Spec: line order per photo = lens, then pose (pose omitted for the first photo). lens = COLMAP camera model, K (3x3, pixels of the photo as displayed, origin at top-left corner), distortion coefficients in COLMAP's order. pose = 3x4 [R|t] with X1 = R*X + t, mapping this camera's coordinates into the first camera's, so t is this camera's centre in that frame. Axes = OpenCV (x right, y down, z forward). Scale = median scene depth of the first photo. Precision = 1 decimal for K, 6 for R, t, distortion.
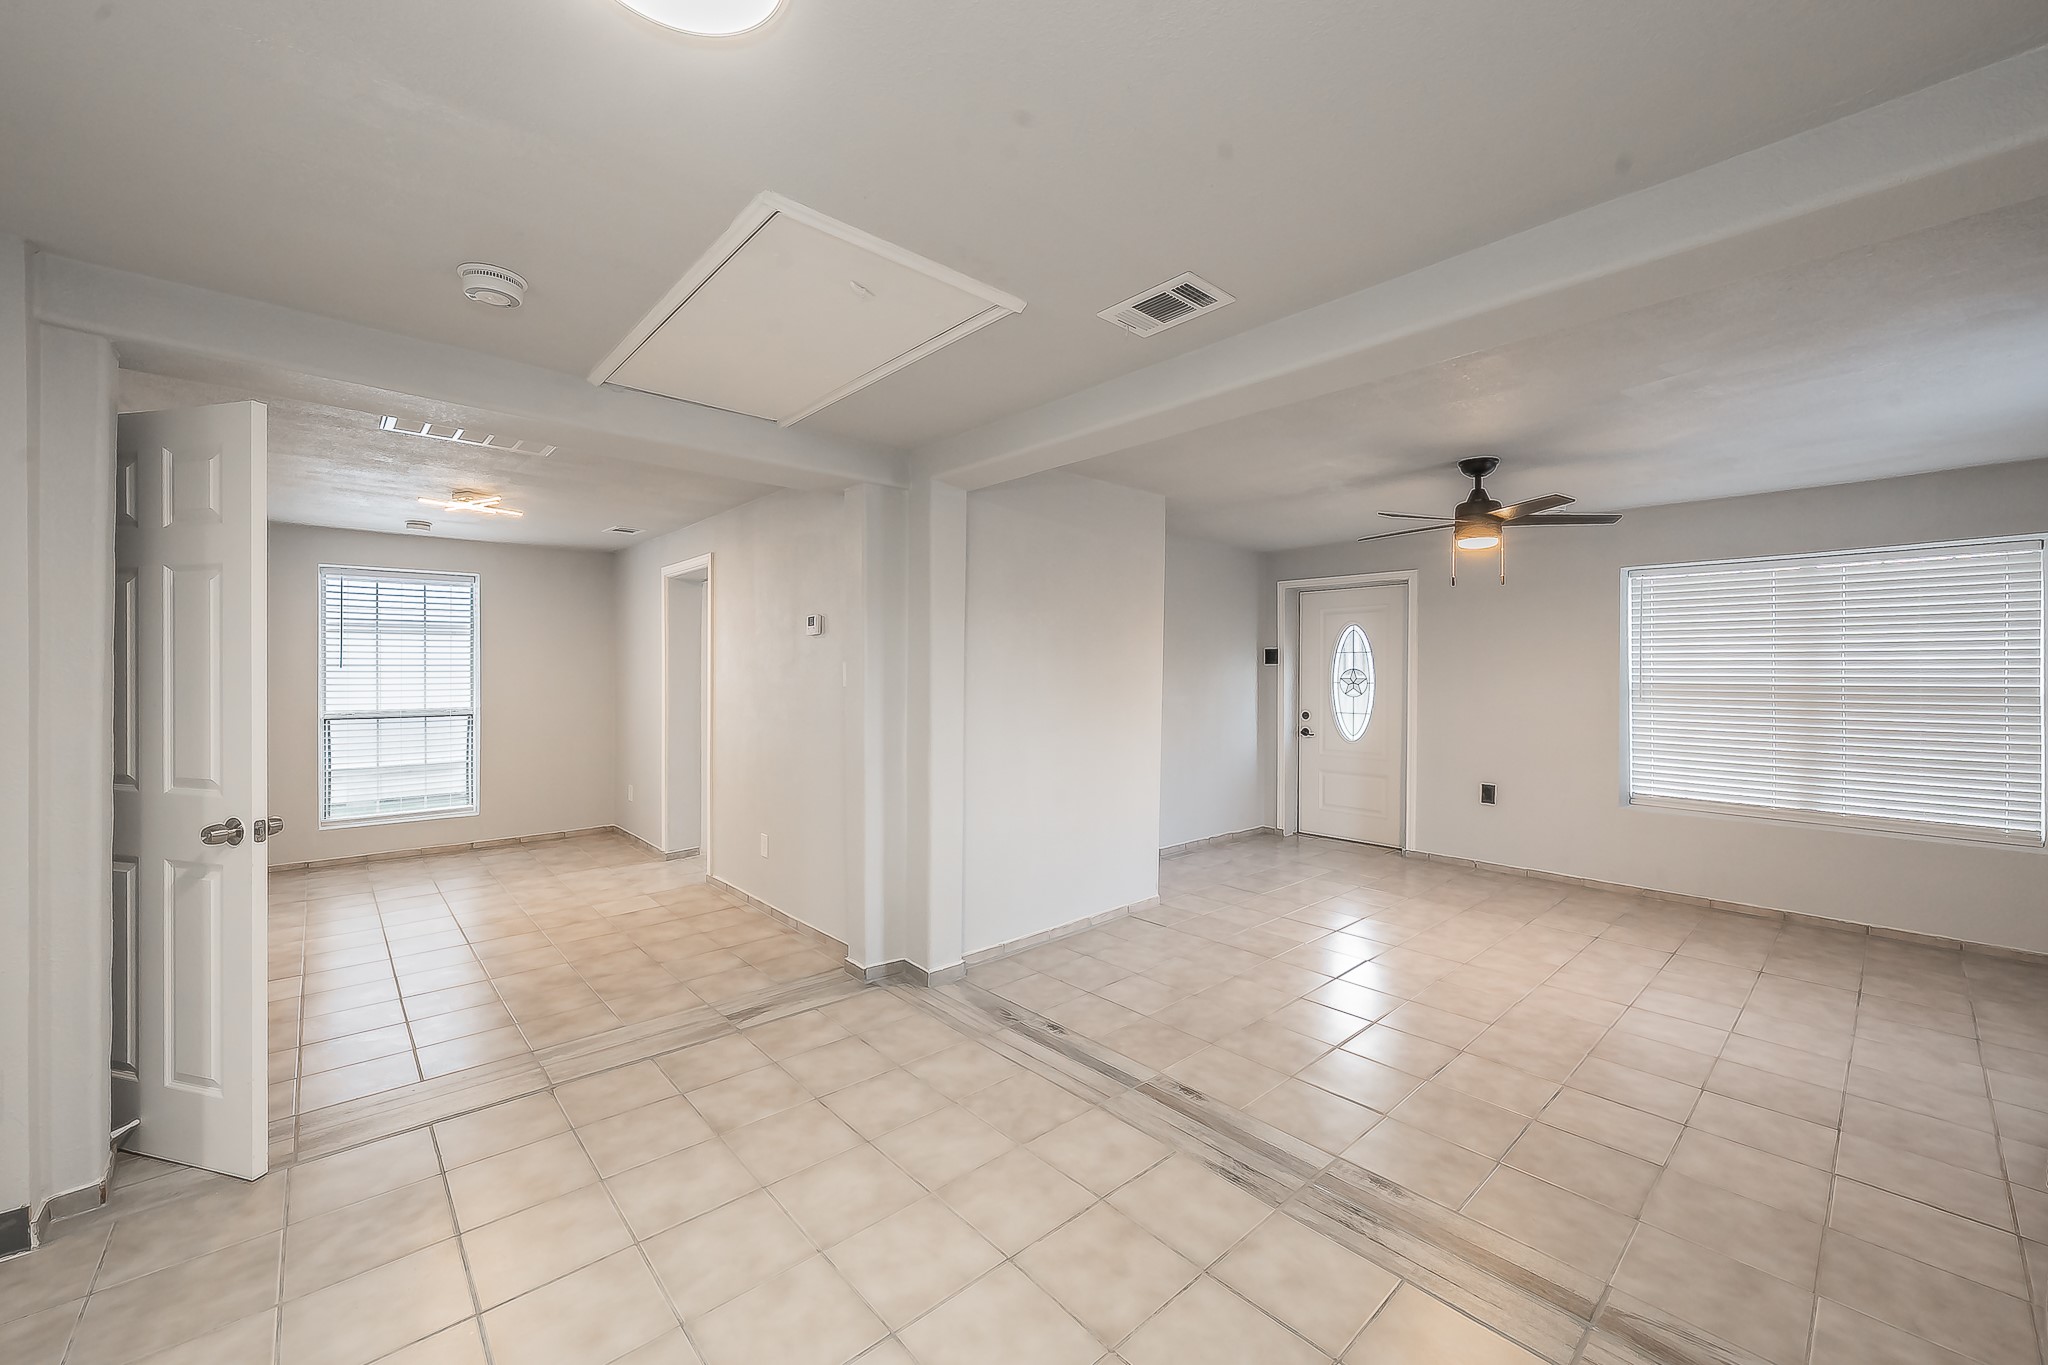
lens RADIAL K [[788.8, 0, 1028.0], [0, 788.8, 680.6], [0, 0, 1]] dist [0.001784, 0.000818]
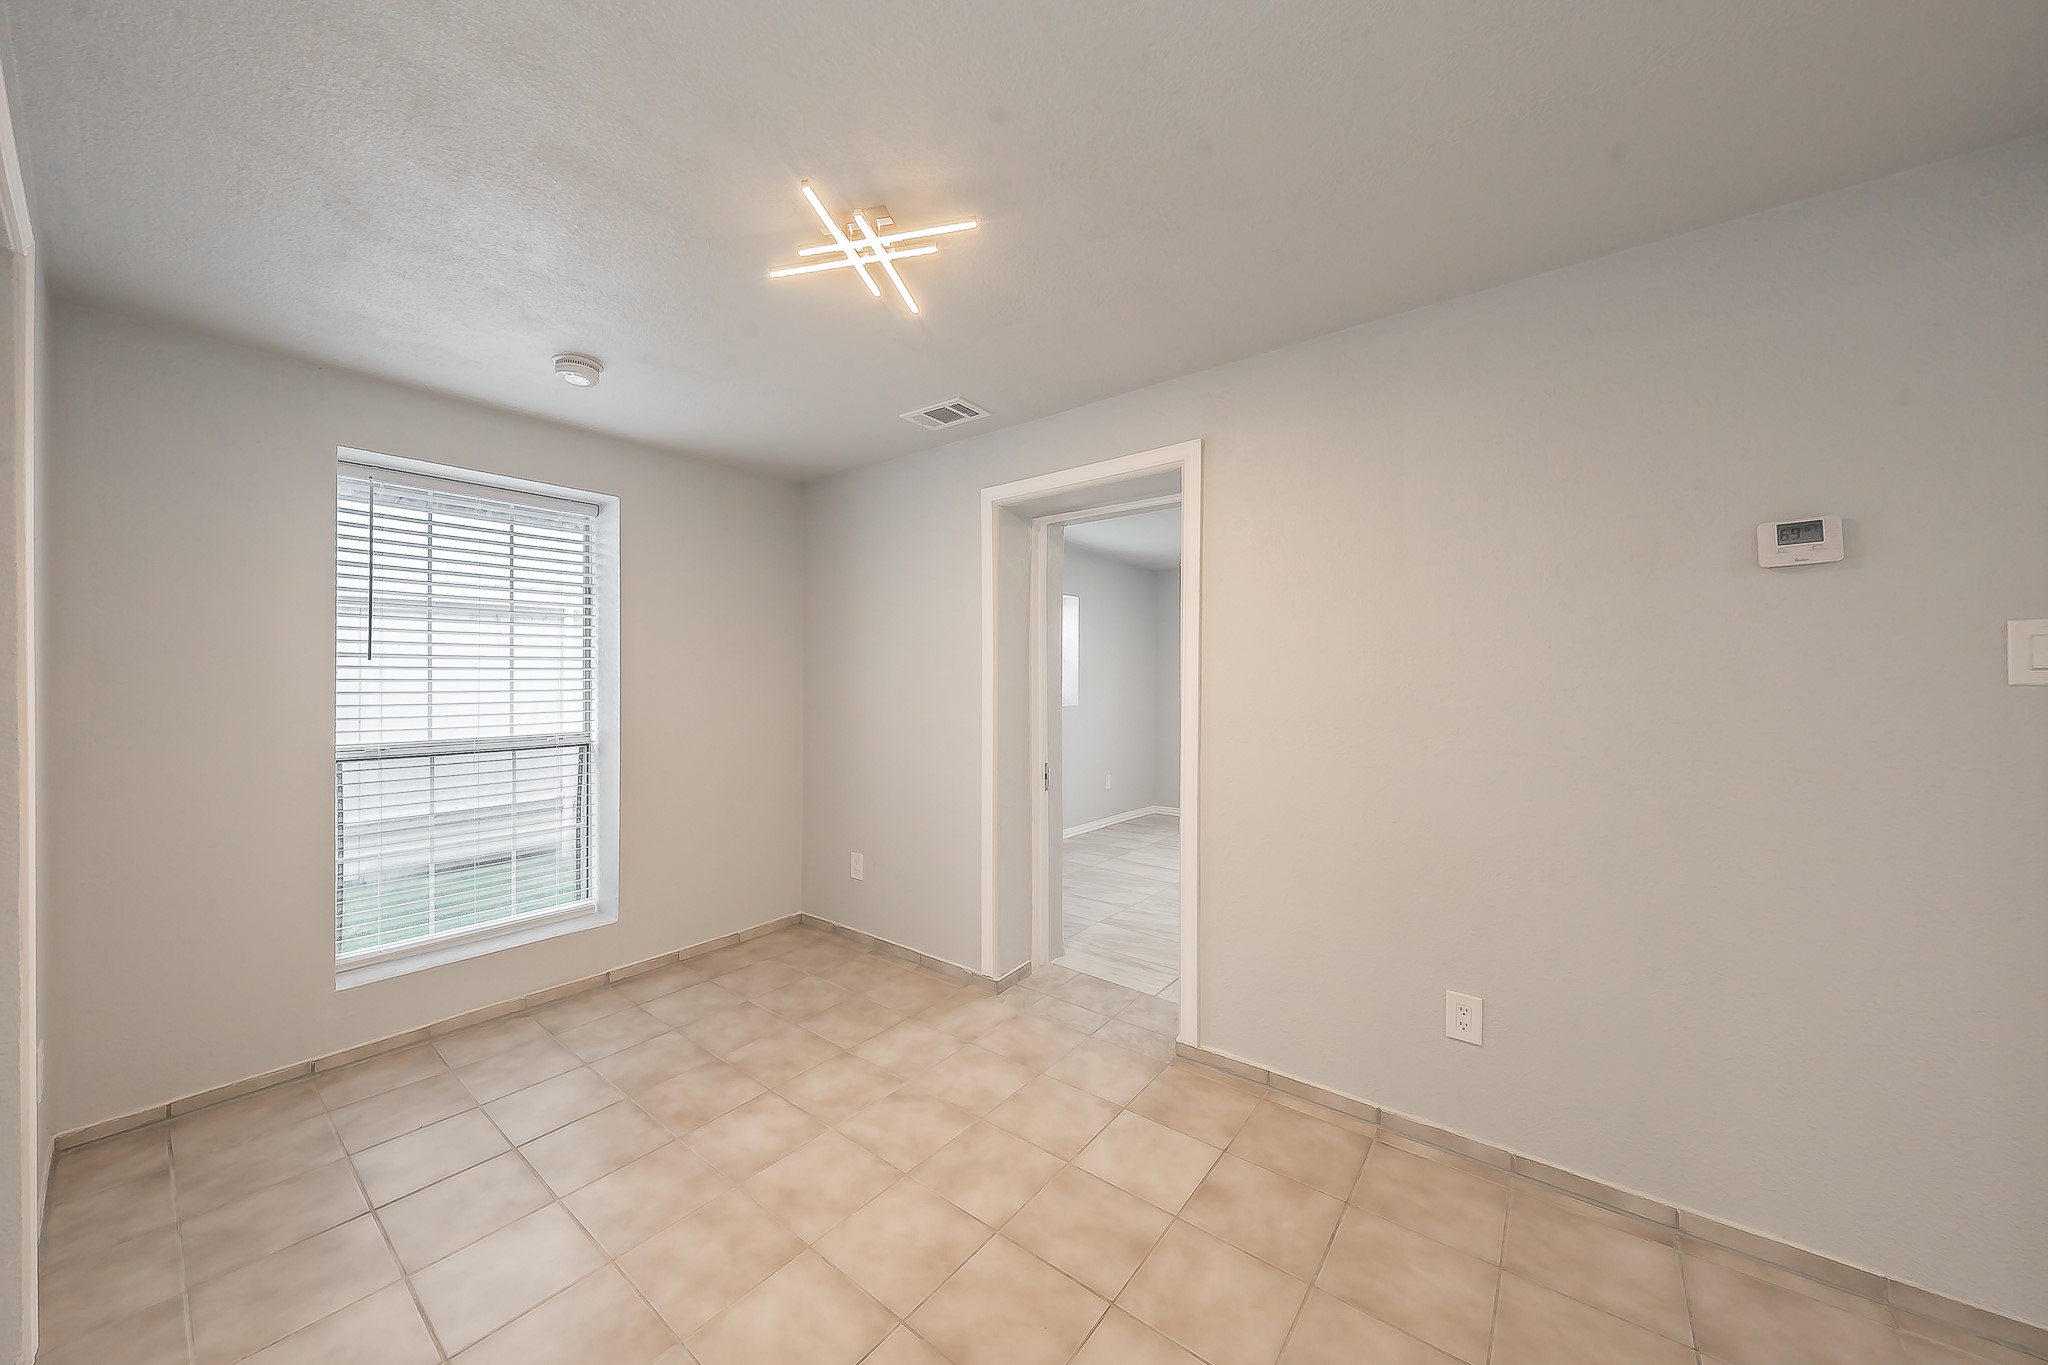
lens RADIAL K [[716.0, 0, 985.4], [0, 716.0, 679.2], [0, 0, 1]] dist [0.001432, 0.000088]
pose [[0.988973, -0.006510, 0.147953, -0.694190], [0.008570, 0.999875, -0.013293, 0.007253], [-0.147848, 0.014414, 0.988905, 0.616666]]
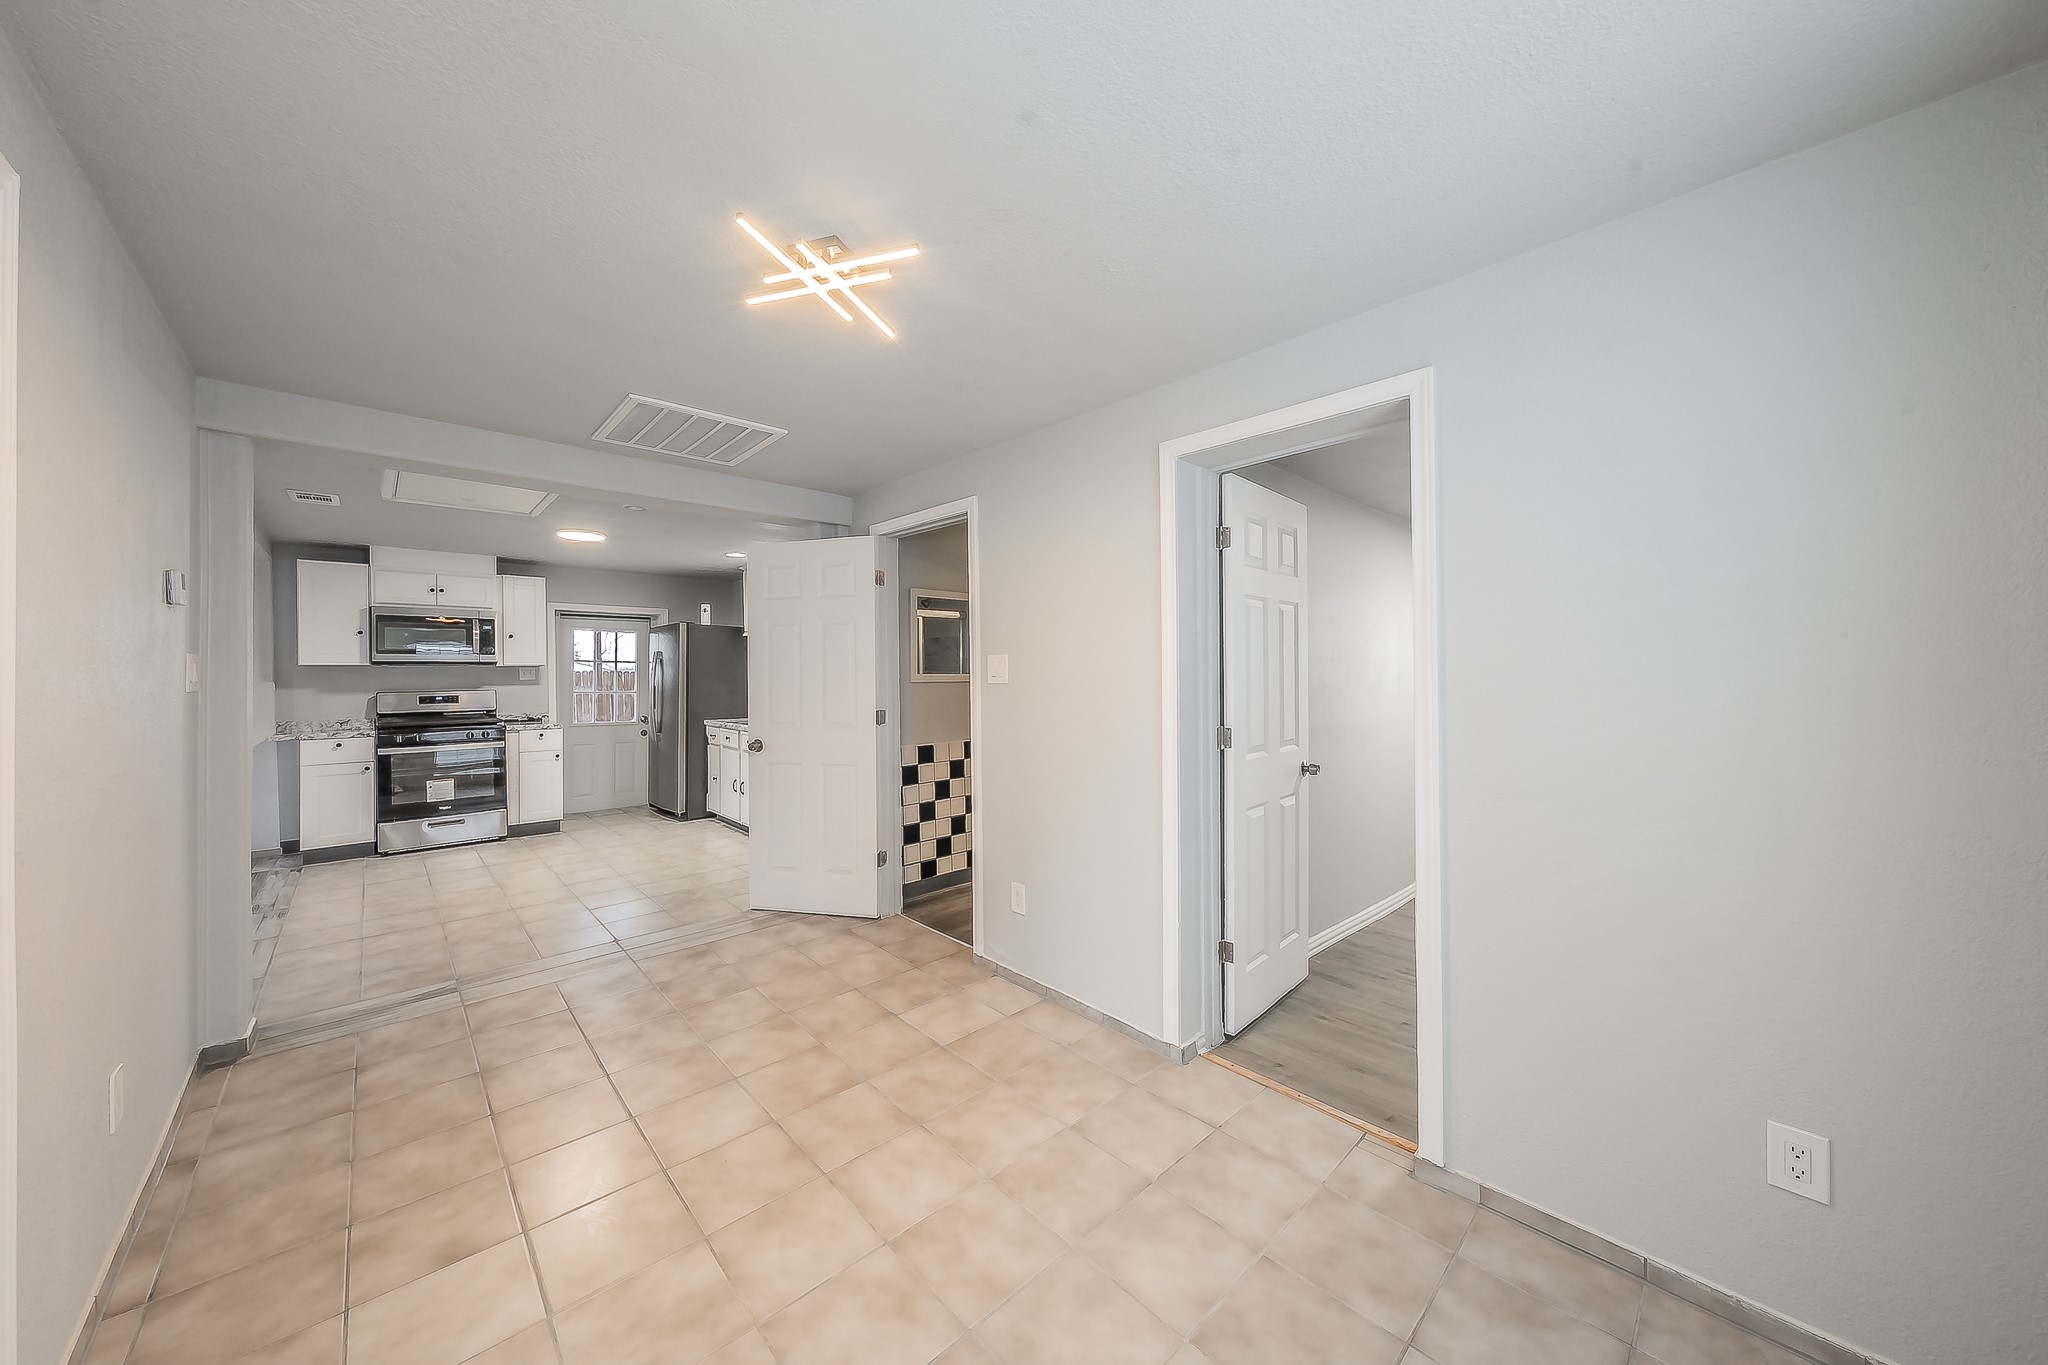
lens RADIAL K [[691.0, 0, 1024.0], [0, 691.0, 682.5], [0, 0, 1]] dist [-0.000482, -0.000121]
pose [[-0.999737, 0.001608, -0.022861, -0.797800], [0.001111, 0.999763, 0.021760, -0.008162], [0.022890, 0.021729, -0.999502, 1.374346]]
